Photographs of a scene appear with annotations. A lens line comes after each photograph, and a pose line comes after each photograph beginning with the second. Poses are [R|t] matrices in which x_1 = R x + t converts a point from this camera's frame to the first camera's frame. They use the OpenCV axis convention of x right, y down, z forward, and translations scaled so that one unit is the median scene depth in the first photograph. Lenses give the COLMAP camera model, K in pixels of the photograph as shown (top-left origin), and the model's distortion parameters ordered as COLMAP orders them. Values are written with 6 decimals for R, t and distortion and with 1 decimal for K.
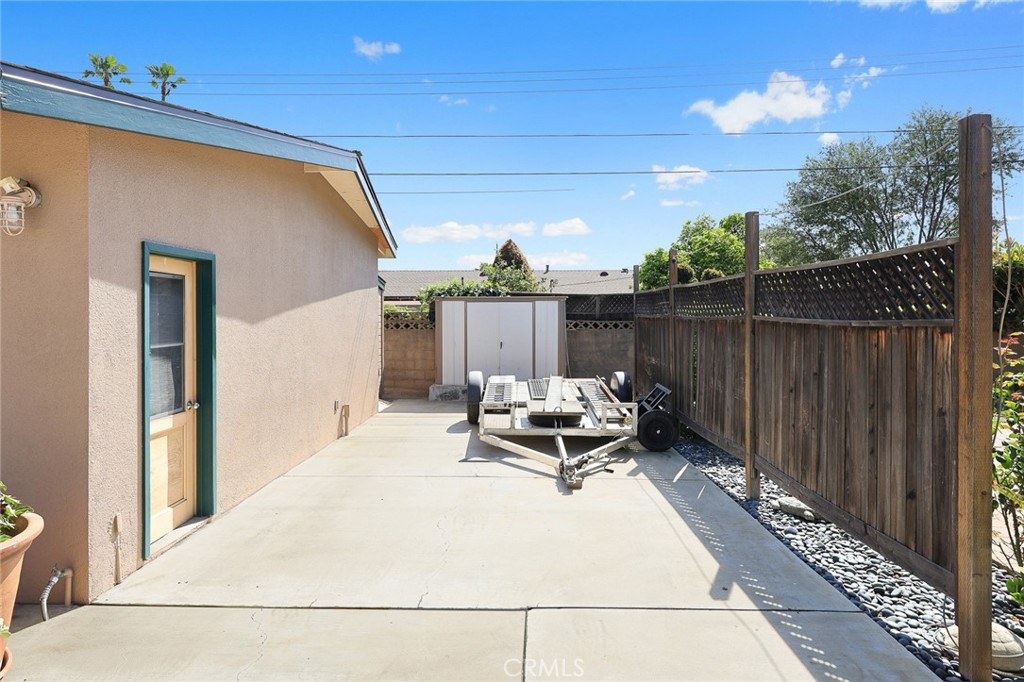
lens RADIAL K [[608.0, 0, 487.5], [0, 608.0, 316.4], [0, 0, 1]] dist [0.005157, 0.000874]
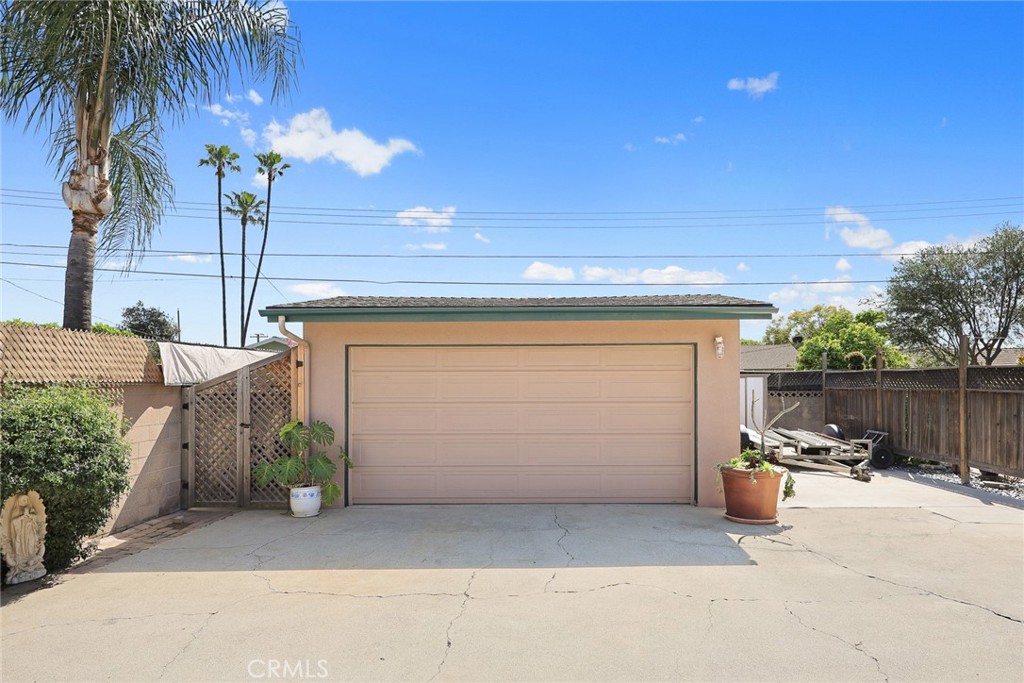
lens RADIAL K [[608.0, 0, 540.2], [0, 608.0, 386.4], [0, 0, 1]] dist [0.005157, 0.000874]
pose [[0.999826, -0.005682, 0.017794, -0.432192], [0.005691, 0.999984, -0.000437, -0.006593], [-0.017791, 0.000539, 0.999842, -0.416107]]
